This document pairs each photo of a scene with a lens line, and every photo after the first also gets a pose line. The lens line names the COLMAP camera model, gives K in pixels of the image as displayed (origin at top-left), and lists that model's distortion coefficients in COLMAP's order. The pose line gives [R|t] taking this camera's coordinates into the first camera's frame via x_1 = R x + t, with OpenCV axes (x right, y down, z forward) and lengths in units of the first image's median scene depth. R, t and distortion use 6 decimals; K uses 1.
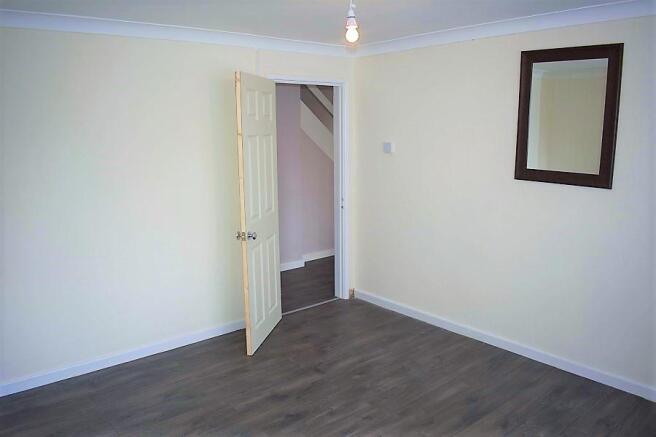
lens RADIAL K [[541.9, 0, 328.0], [0, 541.9, 218.5], [0, 0, 1]] dist [-0.005538, -0.003284]
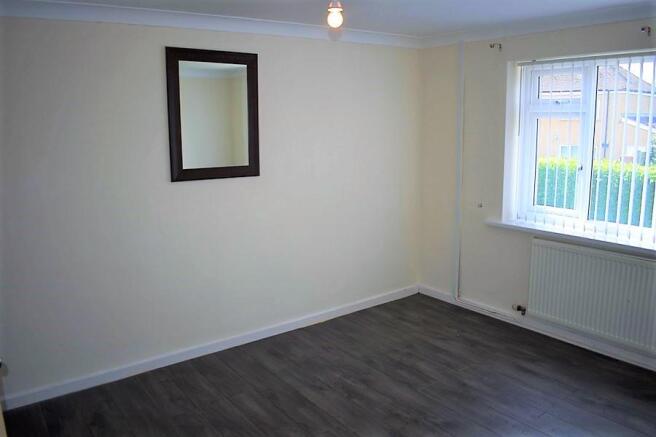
lens RADIAL K [[541.9, 0, 328.0], [0, 541.9, 218.5], [0, 0, 1]] dist [-0.005538, -0.003284]
pose [[0.082314, -0.188091, 0.978696, -0.644869], [0.193730, 0.966316, 0.169418, -0.134362], [-0.977596, 0.175658, 0.115980, 0.718832]]
